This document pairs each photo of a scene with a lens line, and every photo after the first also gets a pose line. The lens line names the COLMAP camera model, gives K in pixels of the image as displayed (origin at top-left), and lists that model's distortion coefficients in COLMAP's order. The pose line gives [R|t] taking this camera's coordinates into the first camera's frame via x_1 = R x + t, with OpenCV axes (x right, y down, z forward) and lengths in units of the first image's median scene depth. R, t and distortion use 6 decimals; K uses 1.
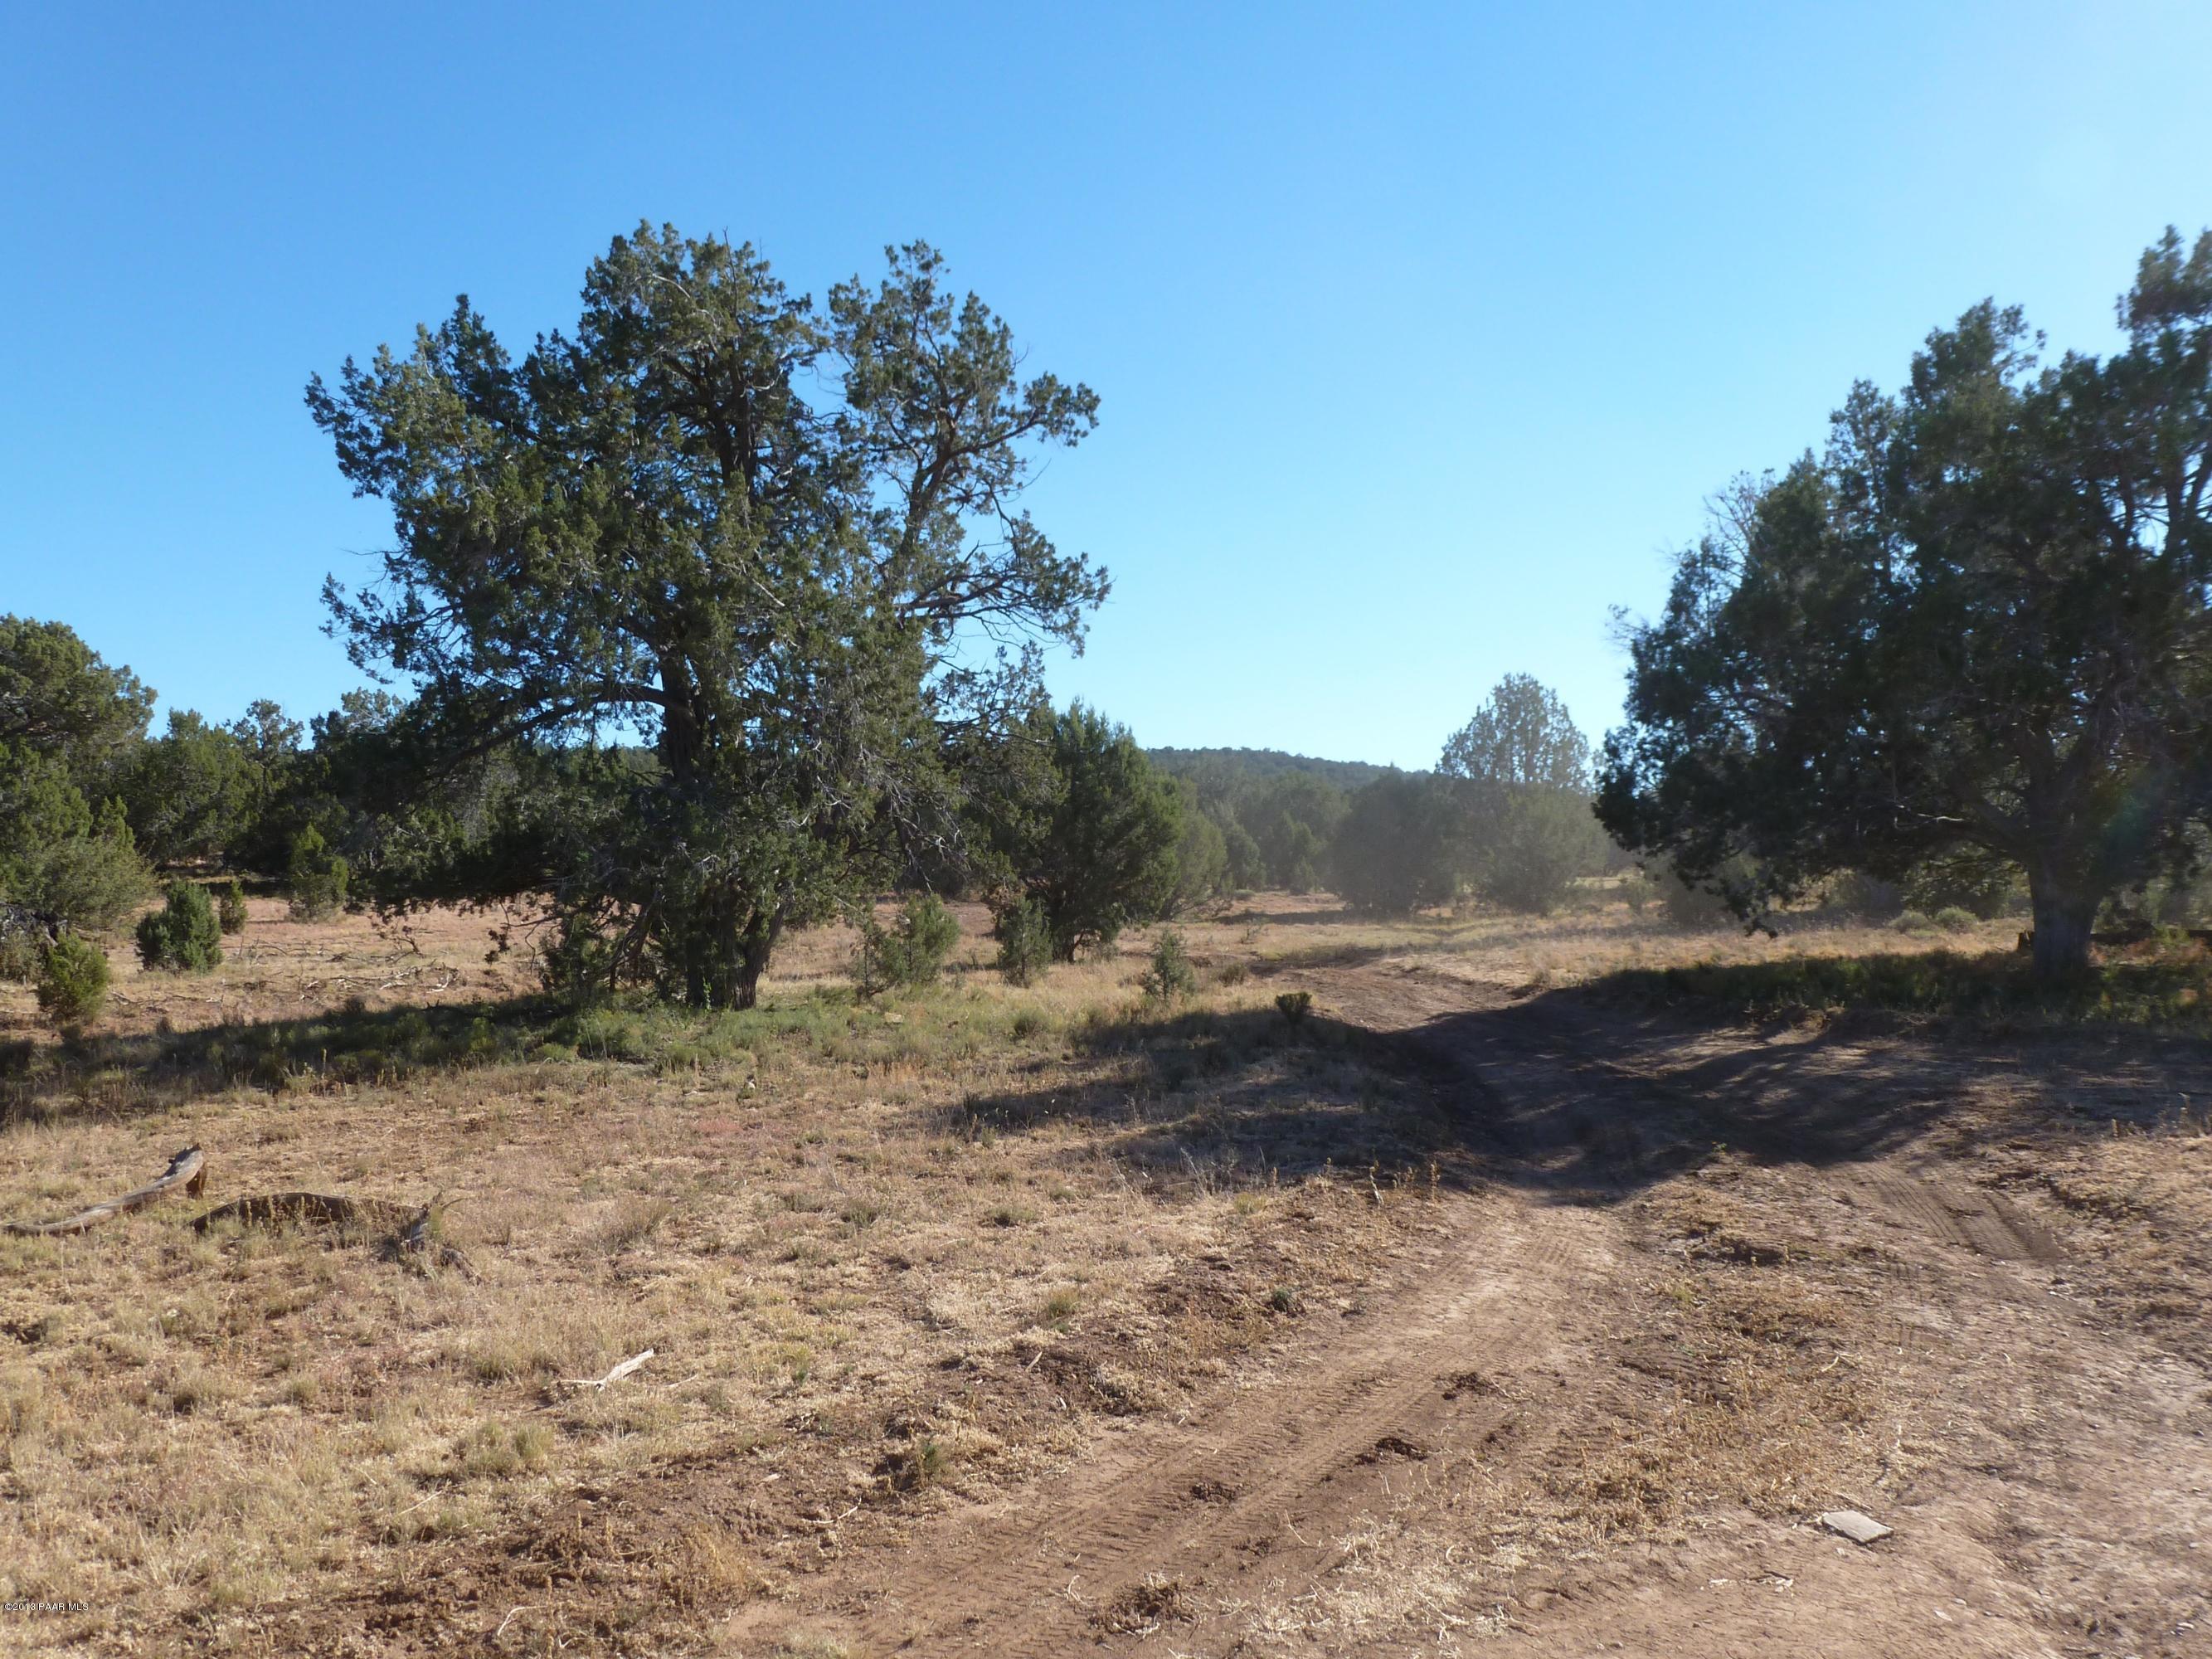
lens RADIAL K [[1778.9, 0, 1105.6], [0, 1778.9, 828.3], [0, 0, 1]] dist [-0.039637, -0.015986]
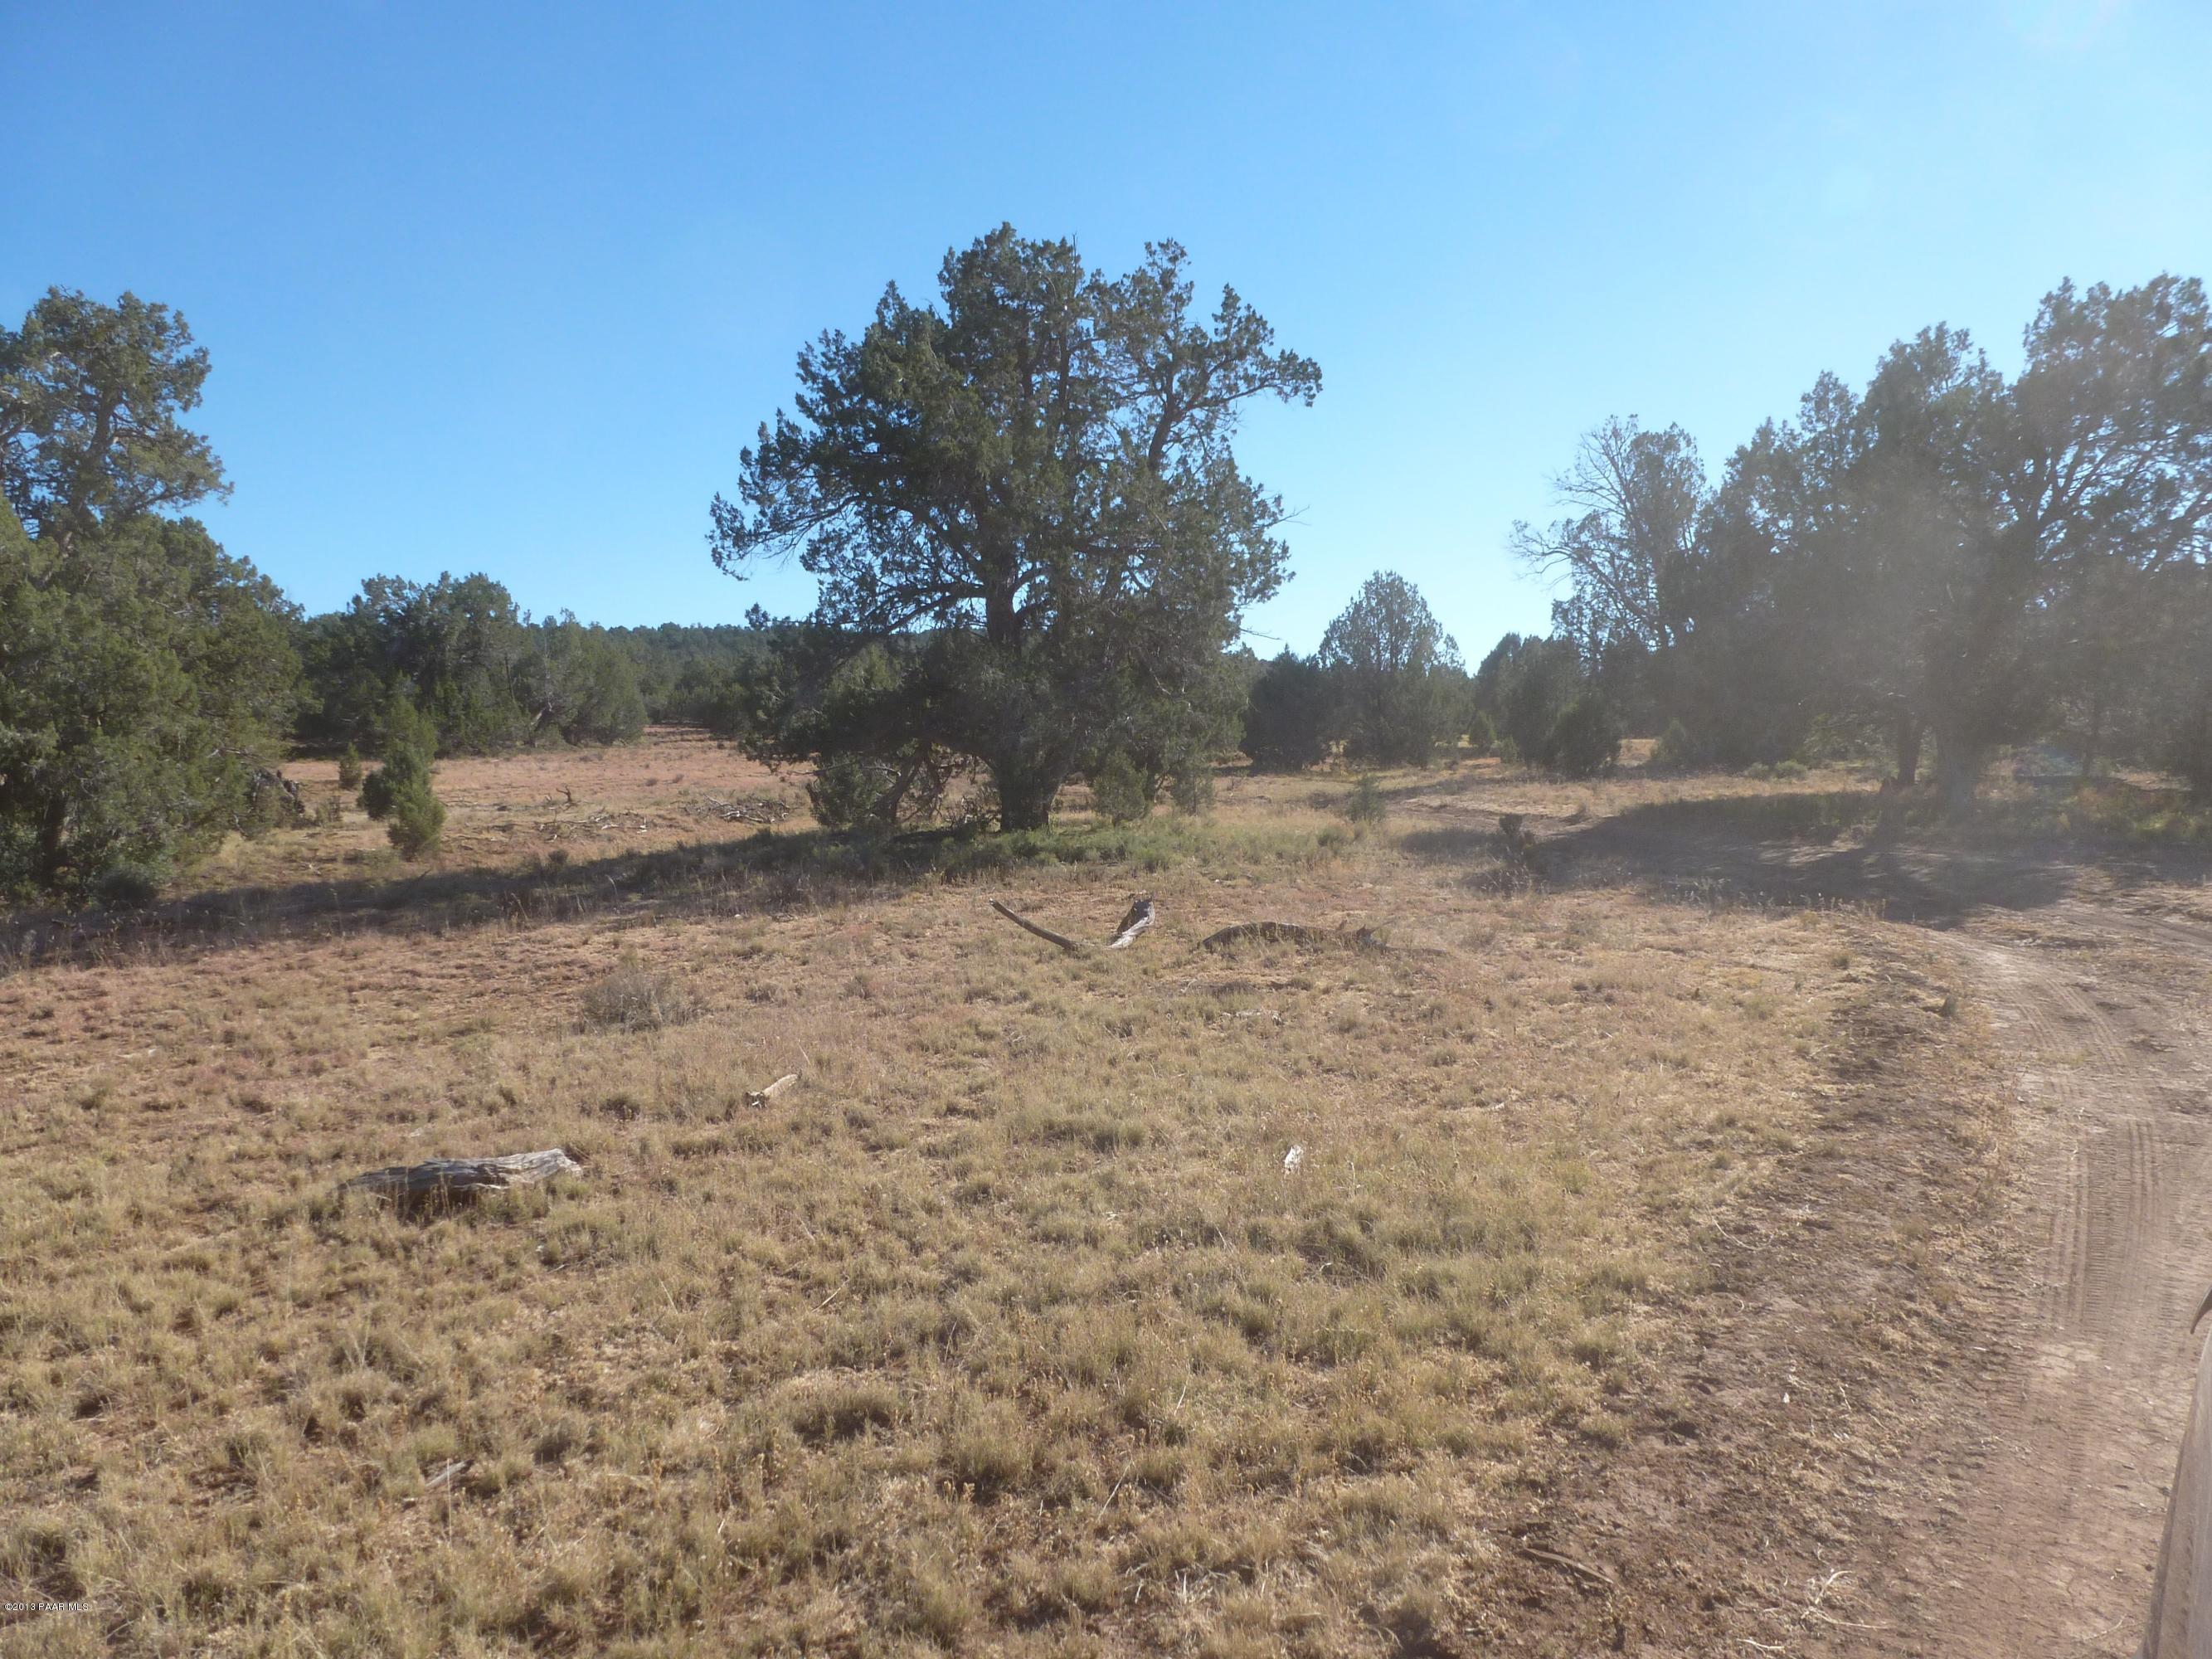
lens RADIAL K [[1566.8, 0, 1105.4], [0, 1566.8, 836.7], [0, 0, 1]] dist [-0.075401, 0.009650]
pose [[0.991836, -0.009740, 0.127145, -0.279016], [-0.001448, 0.996154, 0.087604, 0.001514], [-0.127509, -0.087073, 0.988008, -0.132586]]
